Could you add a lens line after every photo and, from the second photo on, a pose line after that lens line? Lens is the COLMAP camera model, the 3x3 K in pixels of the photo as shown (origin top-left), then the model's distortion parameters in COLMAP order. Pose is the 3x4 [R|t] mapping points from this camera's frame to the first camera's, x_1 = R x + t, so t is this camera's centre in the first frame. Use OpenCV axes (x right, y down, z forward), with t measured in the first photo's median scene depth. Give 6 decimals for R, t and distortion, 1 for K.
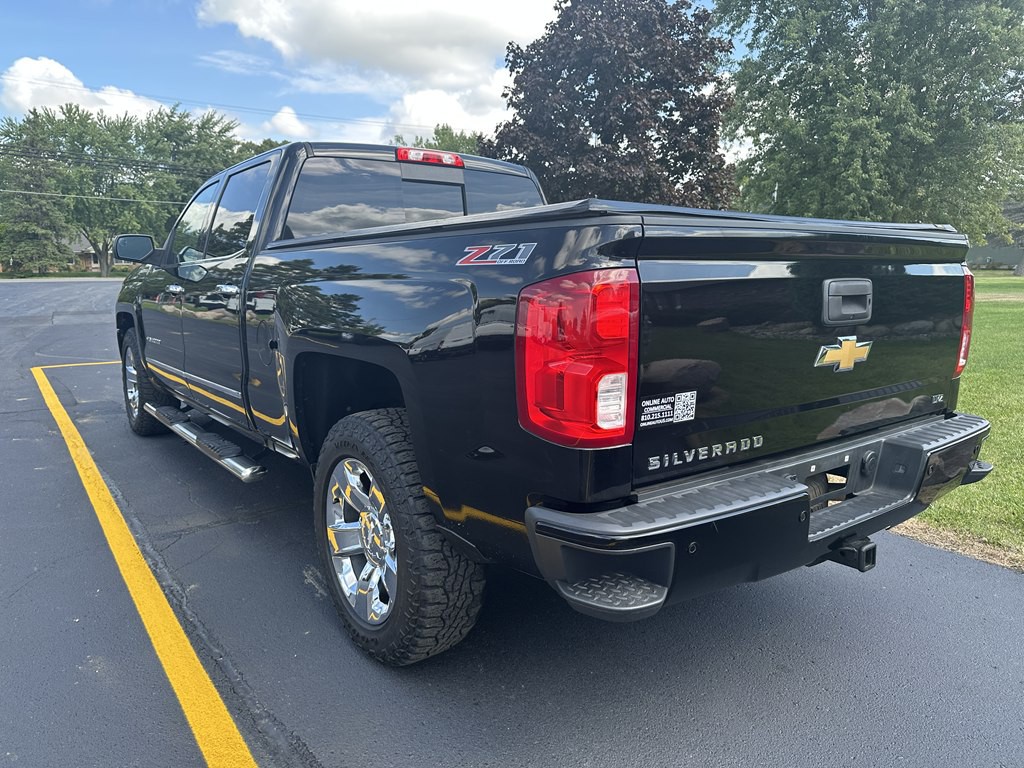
lens RADIAL K [[687.1, 0, 512.0], [0, 687.1, 384.0], [0, 0, 1]] dist [0.046825, -0.041549]
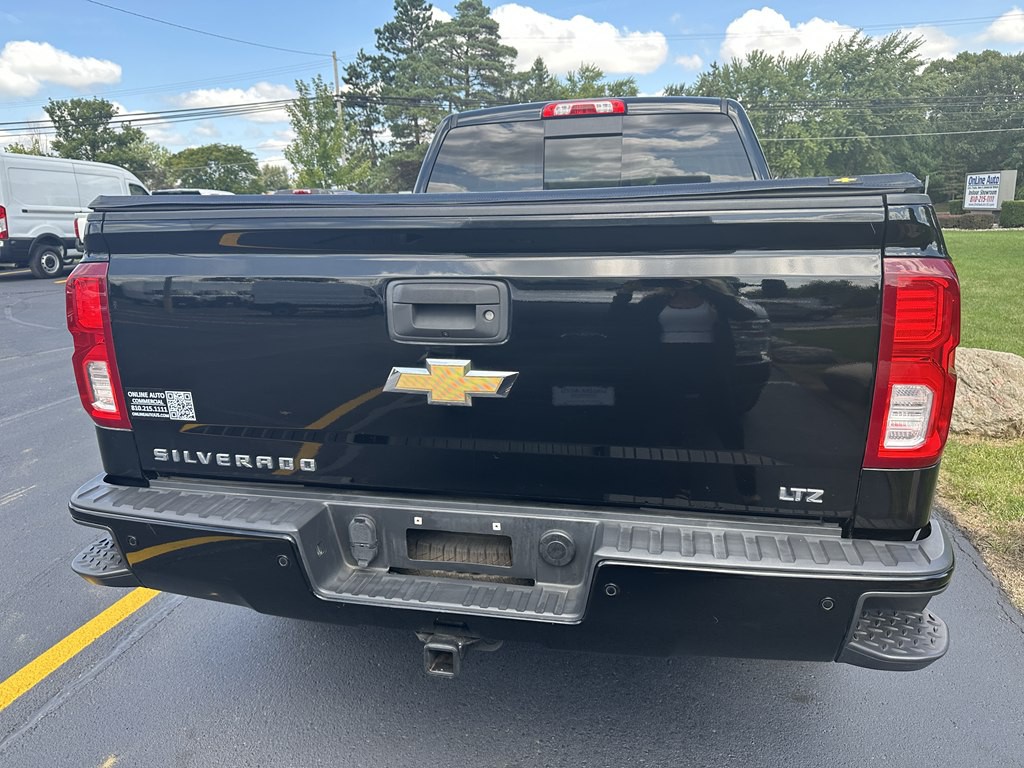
lens RADIAL K [[707.4, 0, 496.2], [0, 707.4, 366.1], [0, 0, 1]] dist [0.033033, -0.058267]
pose [[0.672946, 0.143862, -0.725567, 1.234771], [-0.101904, 0.989582, 0.101697, -0.165566], [0.732638, 0.005501, 0.680596, 0.620123]]
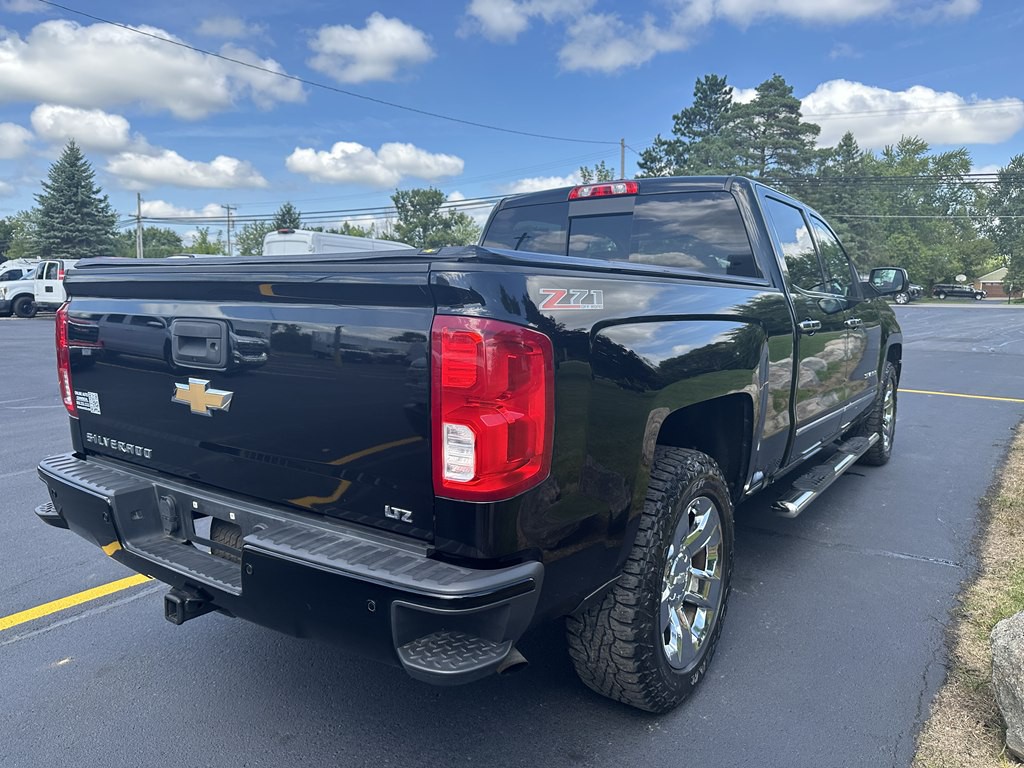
lens RADIAL K [[709.6, 0, 512.0], [0, 709.6, 384.0], [0, 0, 1]] dist [-0.005540, -0.009205]
pose [[0.337529, 0.122848, -0.933265, 1.807820], [-0.159952, 0.984514, 0.071745, -0.235204], [0.927626, 0.125061, 0.351952, 1.234931]]
